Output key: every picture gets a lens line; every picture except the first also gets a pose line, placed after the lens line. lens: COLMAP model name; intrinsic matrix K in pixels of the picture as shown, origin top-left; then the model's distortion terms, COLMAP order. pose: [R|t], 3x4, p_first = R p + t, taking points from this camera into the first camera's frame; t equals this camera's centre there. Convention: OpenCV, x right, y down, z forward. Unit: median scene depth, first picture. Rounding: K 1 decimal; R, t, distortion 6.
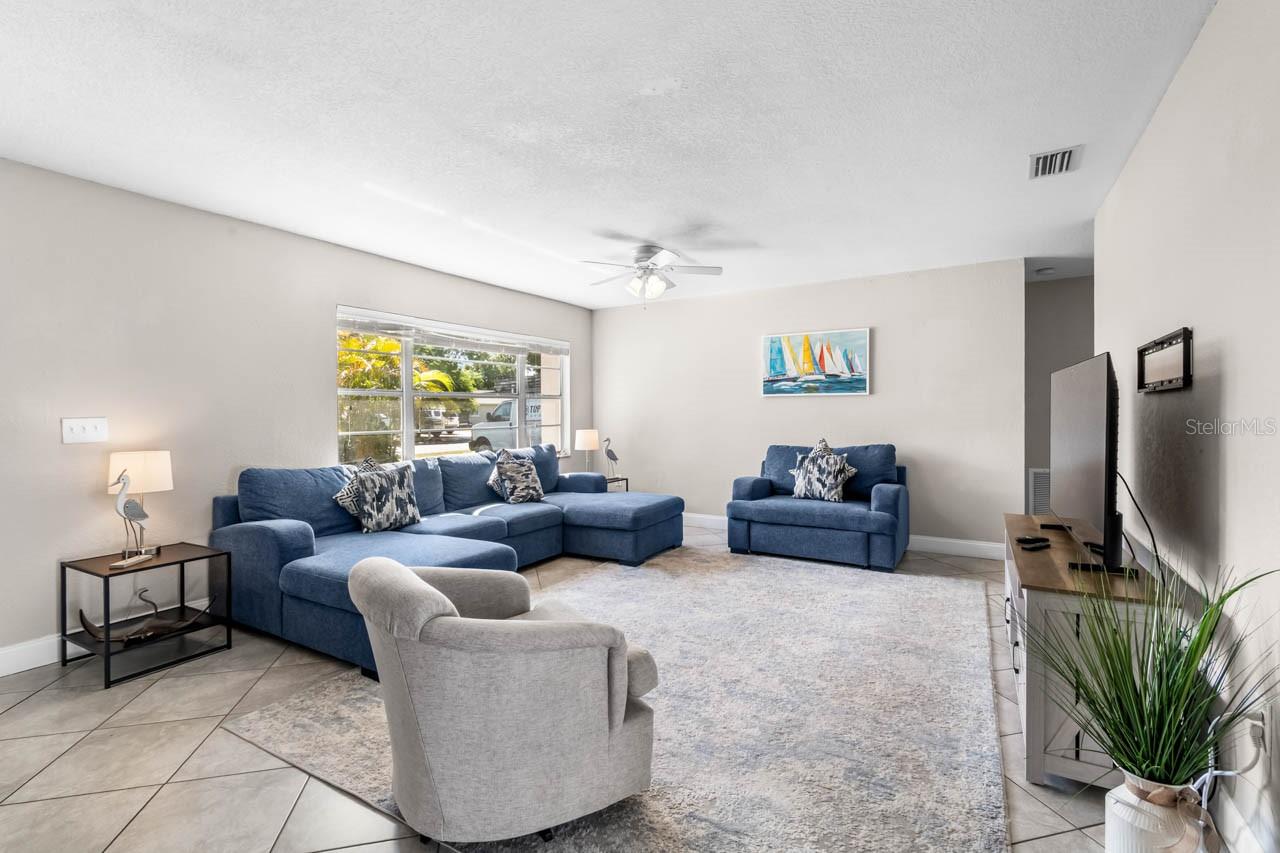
lens RADIAL K [[573.5, 0, 642.9], [0, 573.5, 415.0], [0, 0, 1]] dist [0.008209, -0.005340]
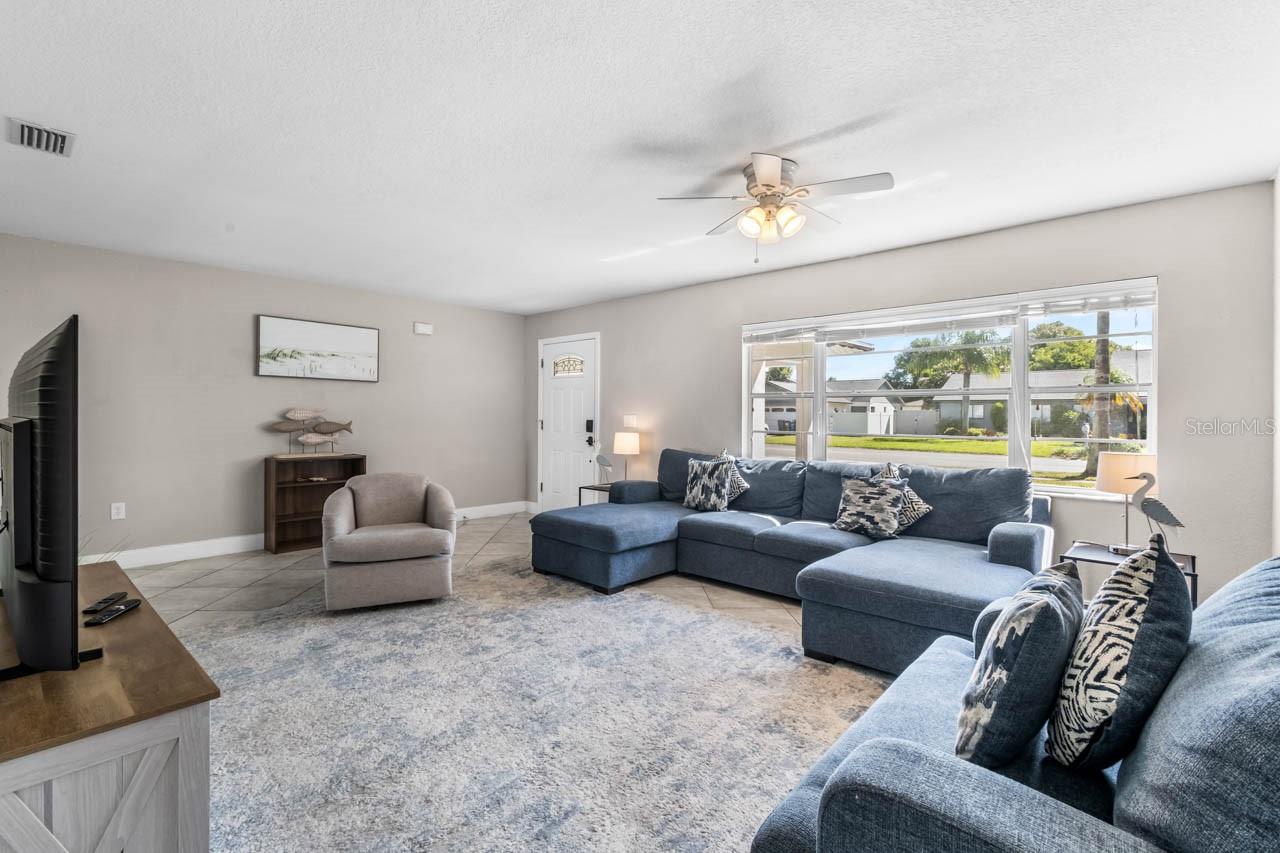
lens RADIAL K [[573.5, 0, 621.3], [0, 573.5, 405.6], [0, 0, 1]] dist [0.008209, -0.005340]
pose [[-0.210087, -0.010317, -0.977628, 0.748512], [-0.011021, 0.999906, -0.008183, -0.007780], [0.977621, 0.009055, -0.210181, 1.057541]]
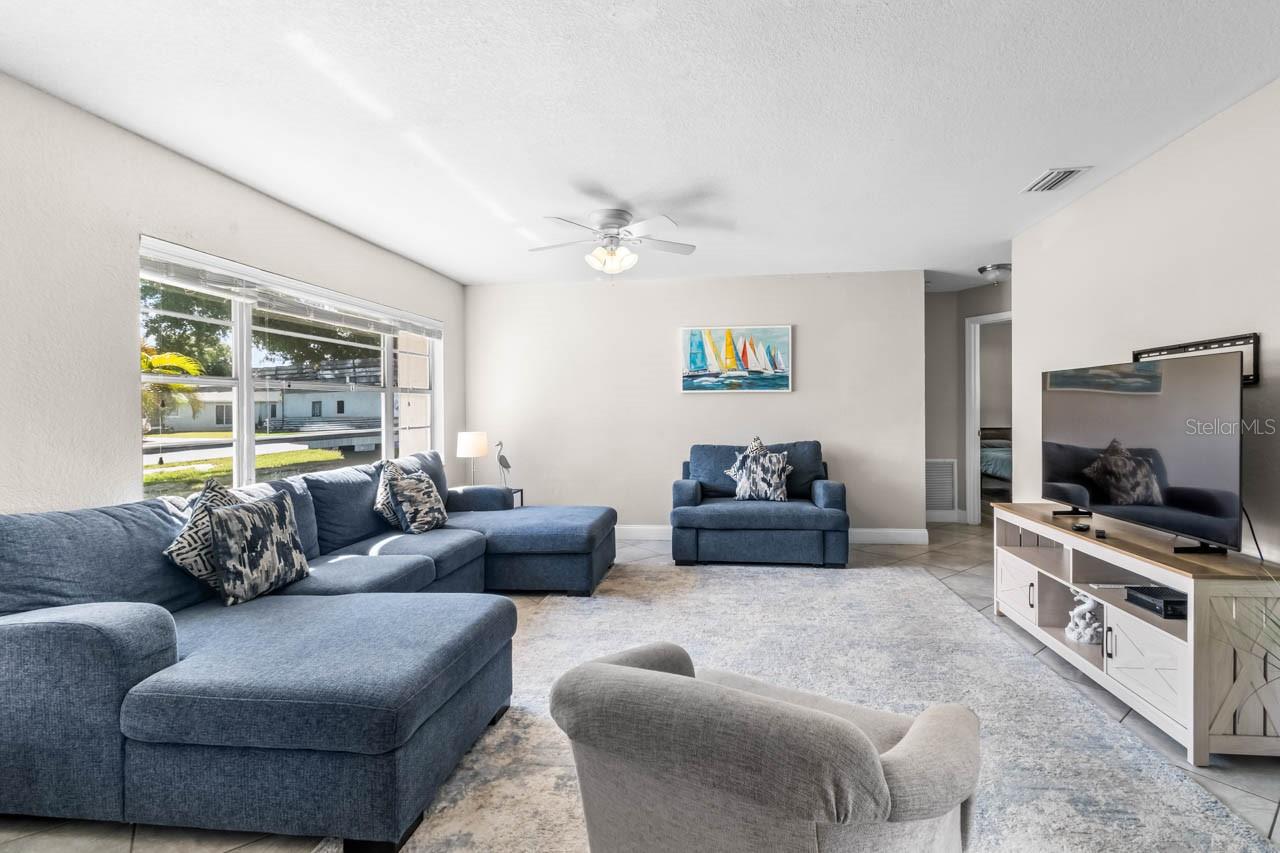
lens RADIAL K [[573.5, 0, 657.5], [0, 573.5, 419.3], [0, 0, 1]] dist [0.008209, -0.005340]
pose [[0.912985, -0.009967, 0.407871, -0.294026], [0.005895, 0.999919, 0.011238, -0.000348], [-0.407950, -0.007856, 0.912970, 0.226495]]
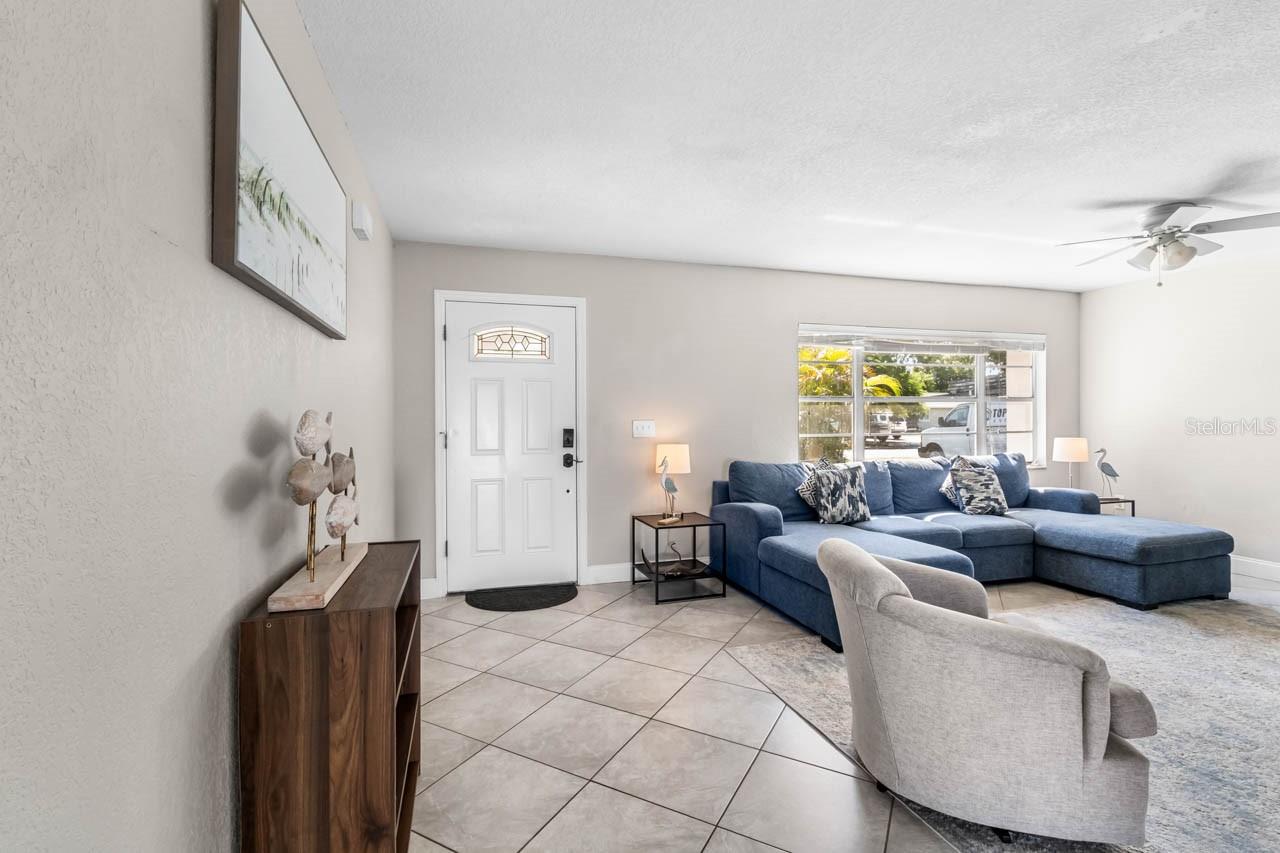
lens RADIAL K [[573.5, 0, 635.6], [0, 573.5, 422.2], [0, 0, 1]] dist [0.008209, -0.005340]
pose [[0.731070, 0.006509, -0.682272, 0.017839], [-0.003138, 0.999976, 0.006178, 0.000173], [0.682295, -0.002375, 0.731073, -0.072216]]
